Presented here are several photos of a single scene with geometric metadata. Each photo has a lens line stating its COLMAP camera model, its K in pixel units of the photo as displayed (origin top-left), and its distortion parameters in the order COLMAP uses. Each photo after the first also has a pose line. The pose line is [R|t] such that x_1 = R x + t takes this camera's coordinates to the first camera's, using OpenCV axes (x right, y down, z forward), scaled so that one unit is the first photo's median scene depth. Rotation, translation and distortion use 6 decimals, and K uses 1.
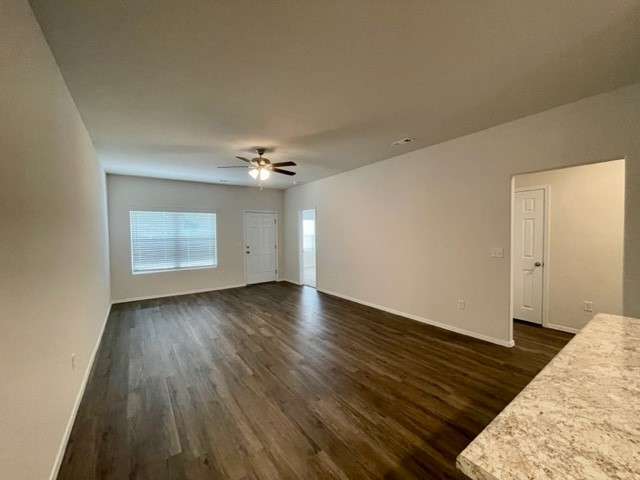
lens RADIAL K [[259.4, 0, 318.9], [0, 259.4, 241.8], [0, 0, 1]] dist [-0.004416, -0.000949]
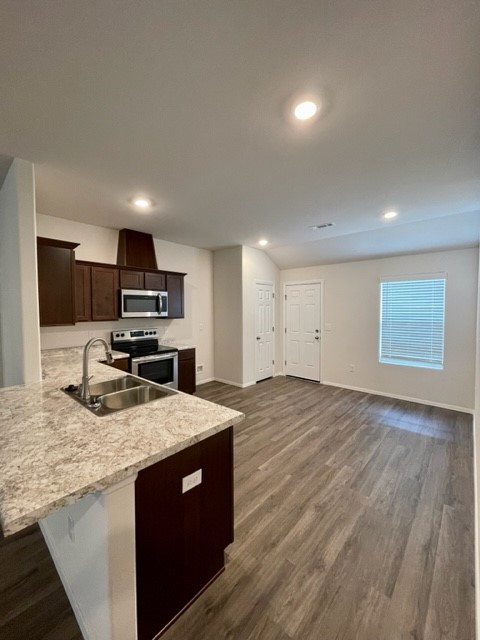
lens RADIAL K [[259.4, 0, 236.2], [0, 259.4, 316.1], [0, 0, 1]] dist [-0.004416, -0.000949]
pose [[-0.219360, -0.012271, 0.975567, -0.153382], [0.039260, 0.999000, 0.021393, -0.026966], [-0.974854, 0.042993, -0.218659, 0.026879]]
